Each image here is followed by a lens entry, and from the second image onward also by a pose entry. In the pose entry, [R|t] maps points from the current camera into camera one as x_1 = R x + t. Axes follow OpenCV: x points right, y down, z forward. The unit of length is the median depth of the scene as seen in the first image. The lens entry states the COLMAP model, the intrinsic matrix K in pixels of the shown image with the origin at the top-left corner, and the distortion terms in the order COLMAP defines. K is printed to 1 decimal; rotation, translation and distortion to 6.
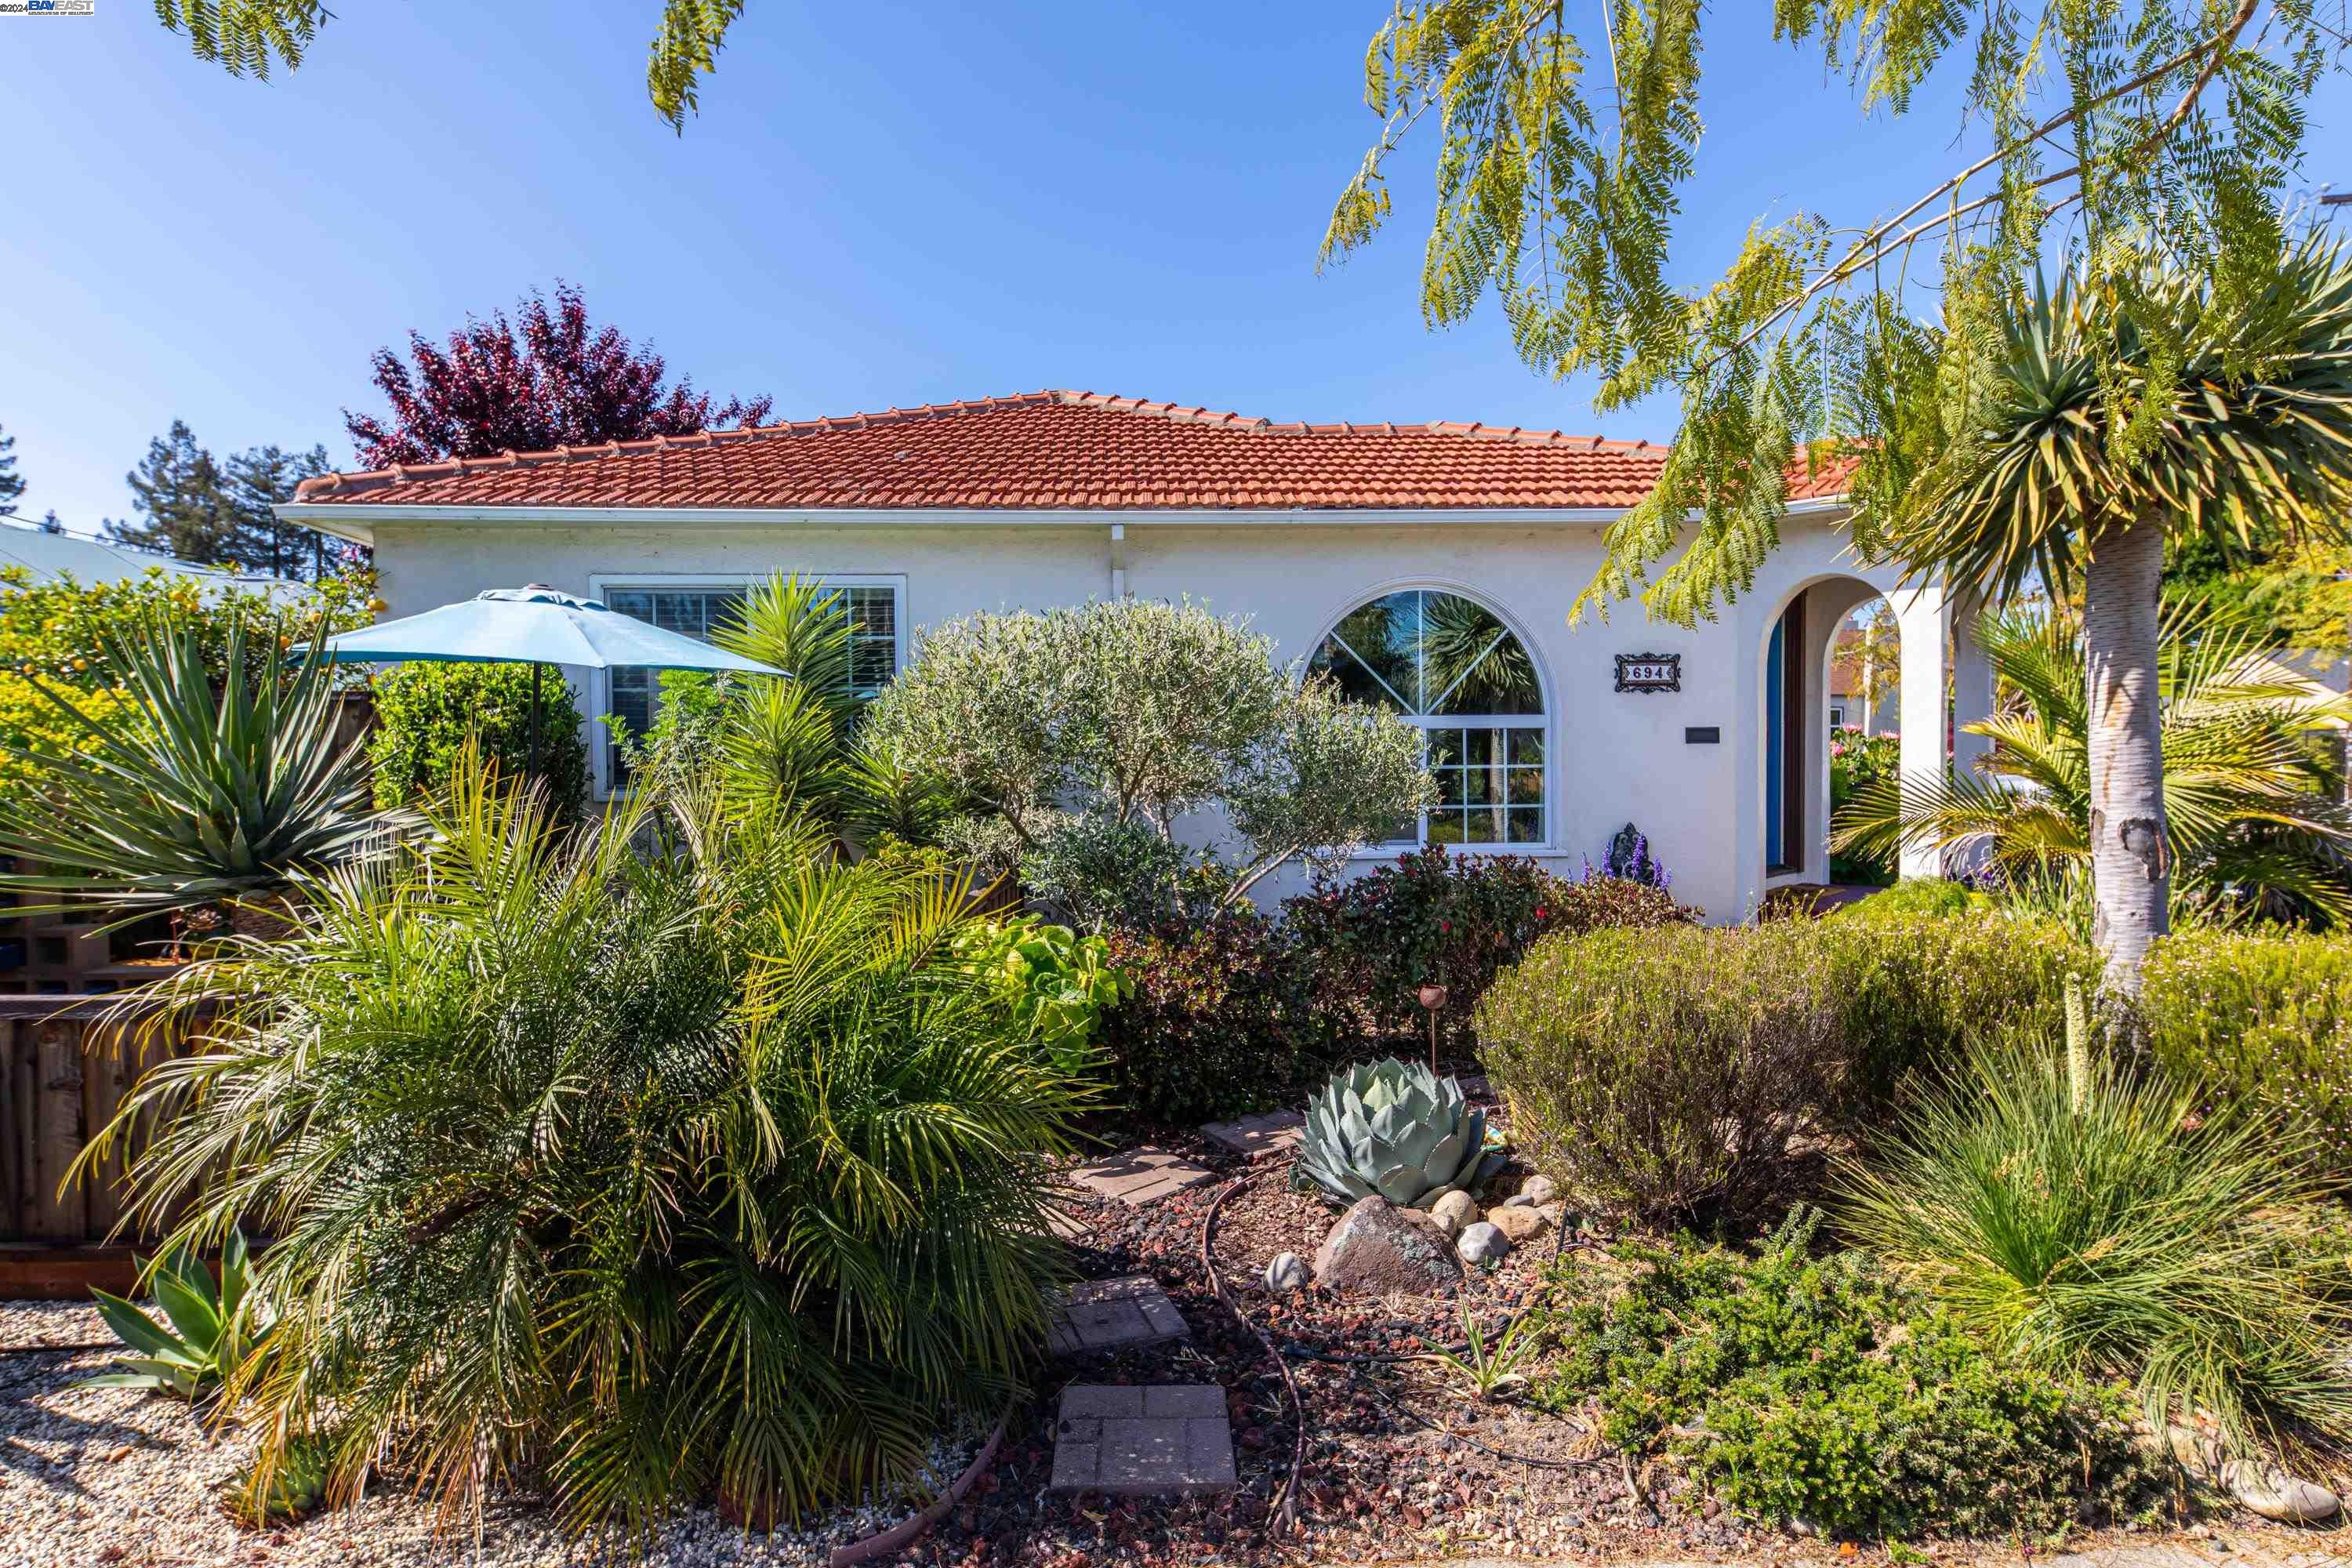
lens RADIAL K [[1358.8, 0, 1181.5], [0, 1358.8, 772.3], [0, 0, 1]] dist [-0.019926, 0.007688]
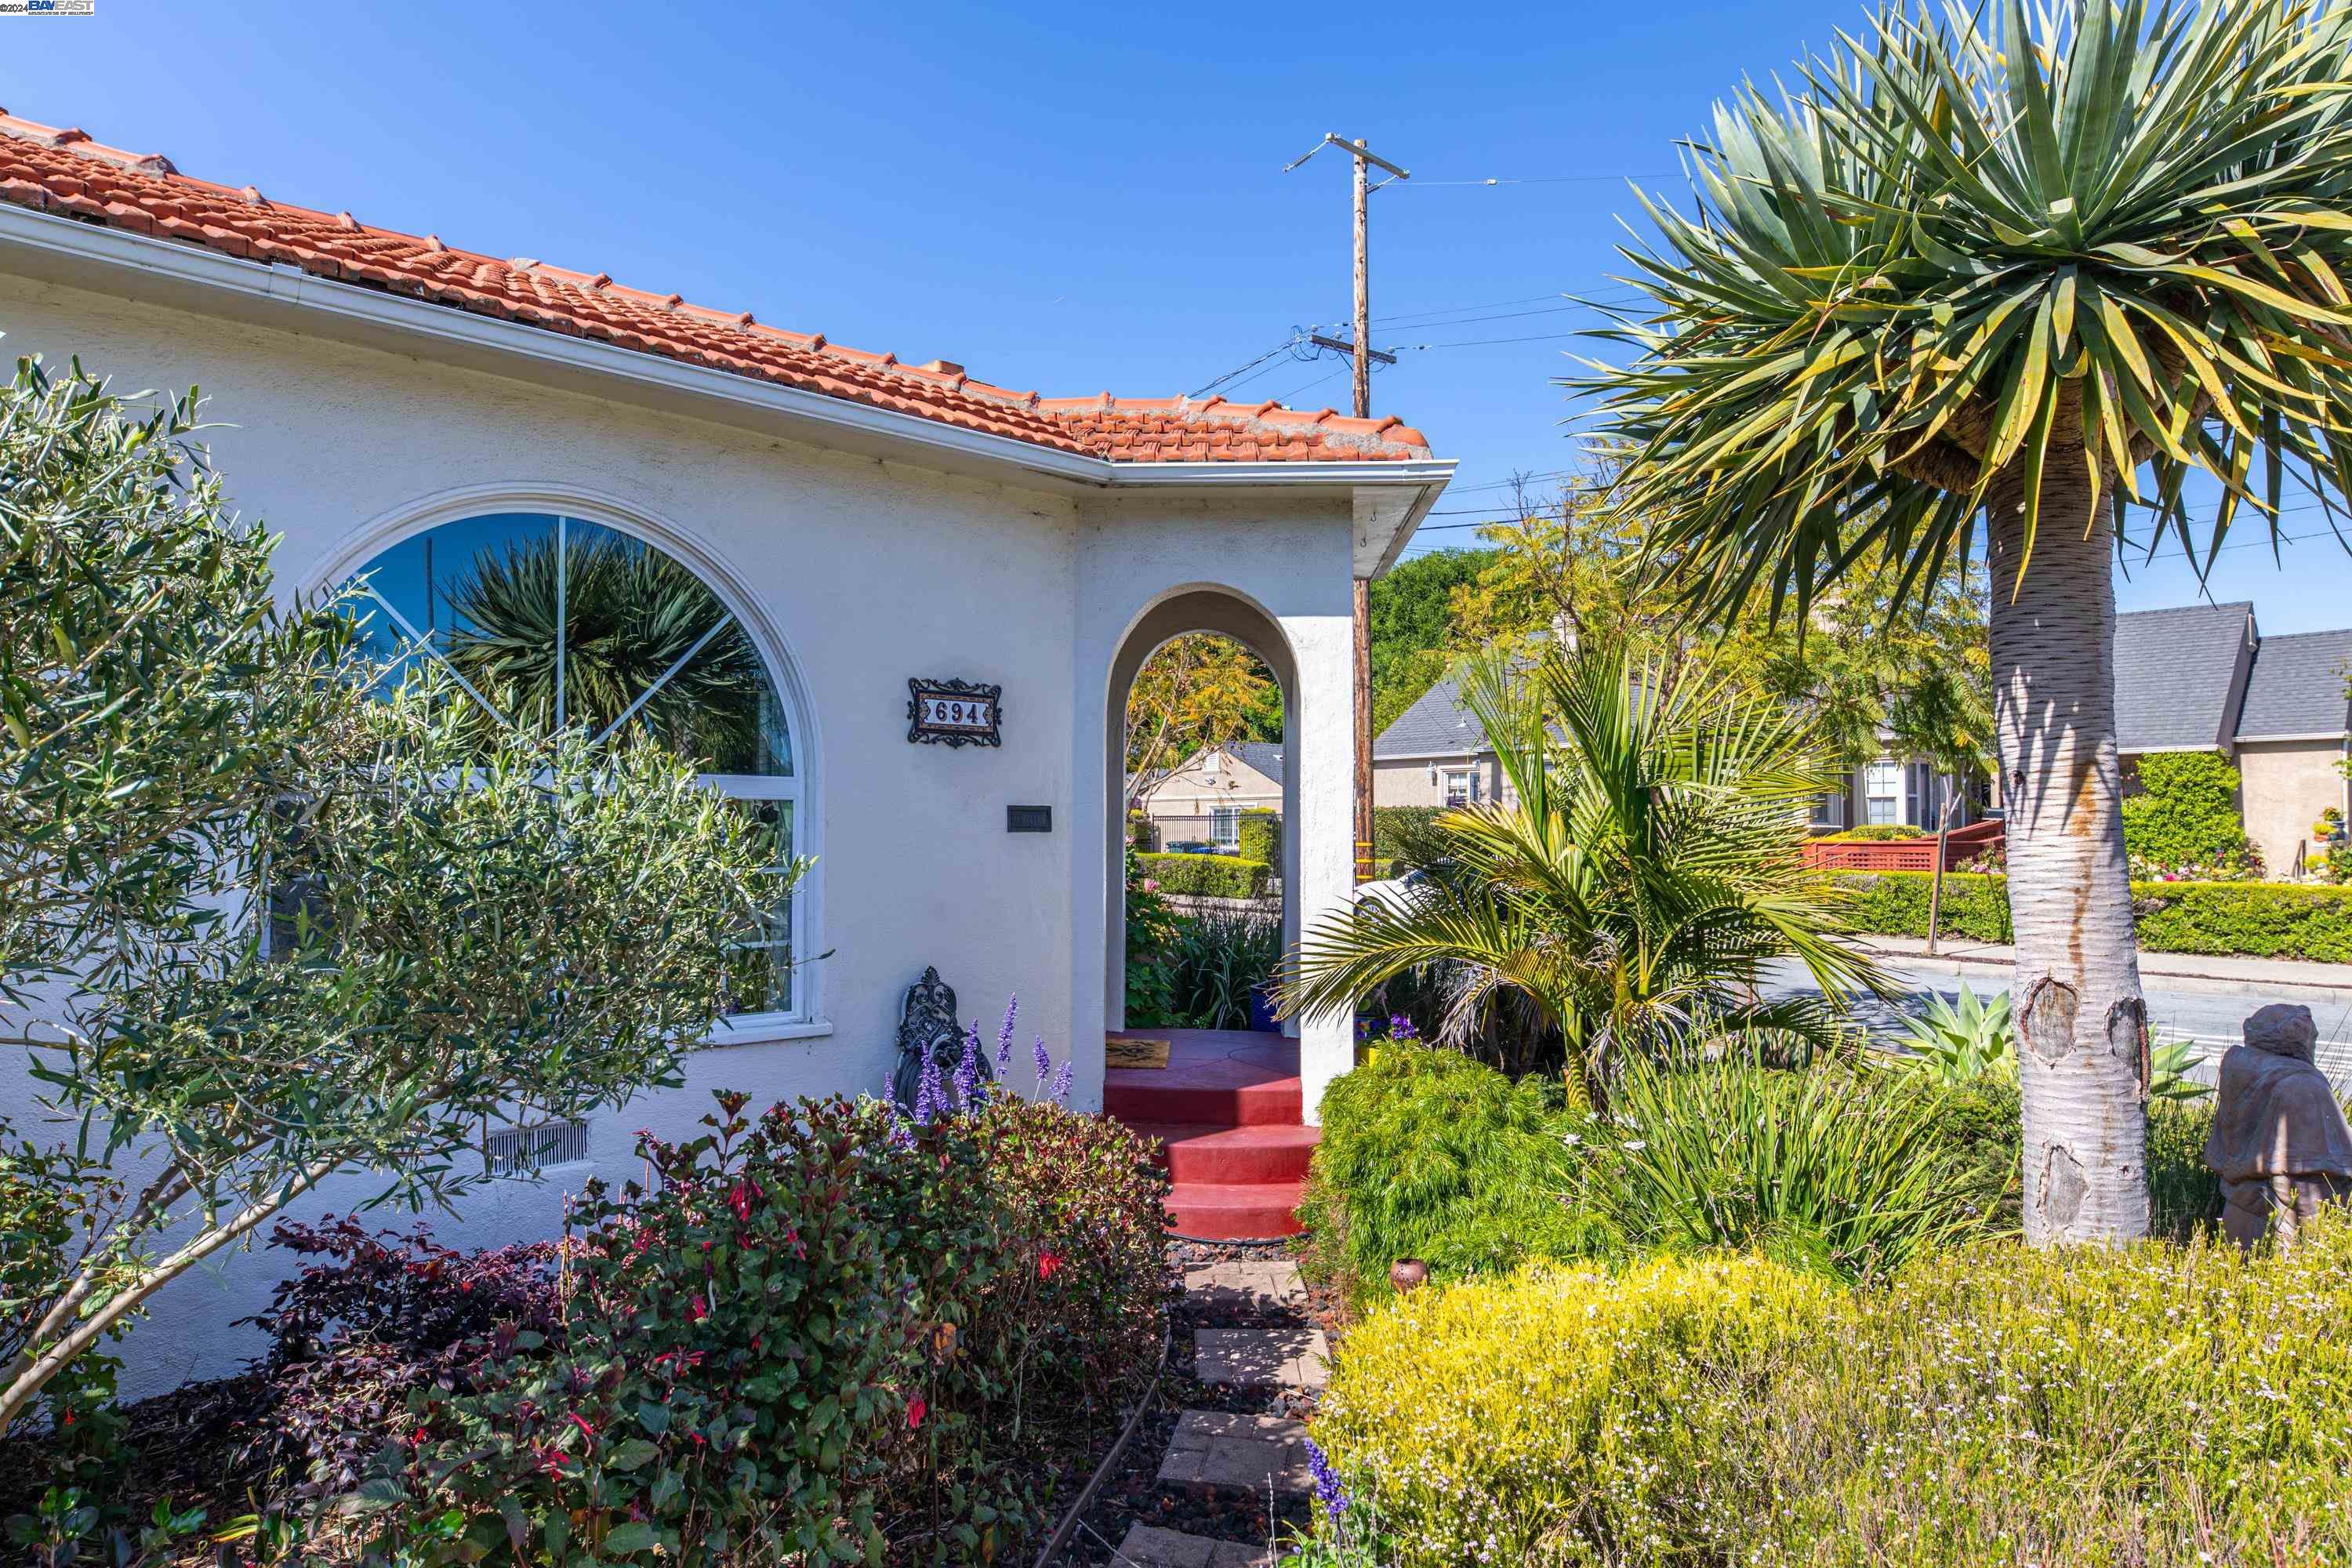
lens RADIAL K [[1424.2, 0, 1174.9], [0, 1424.2, 804.3], [0, 0, 1]] dist [0.002823, 0.000556]
pose [[0.760584, 0.020787, 0.648907, 0.012072], [-0.005154, 0.999649, -0.025982, -0.017422], [-0.649220, 0.016417, 0.760424, 0.462871]]
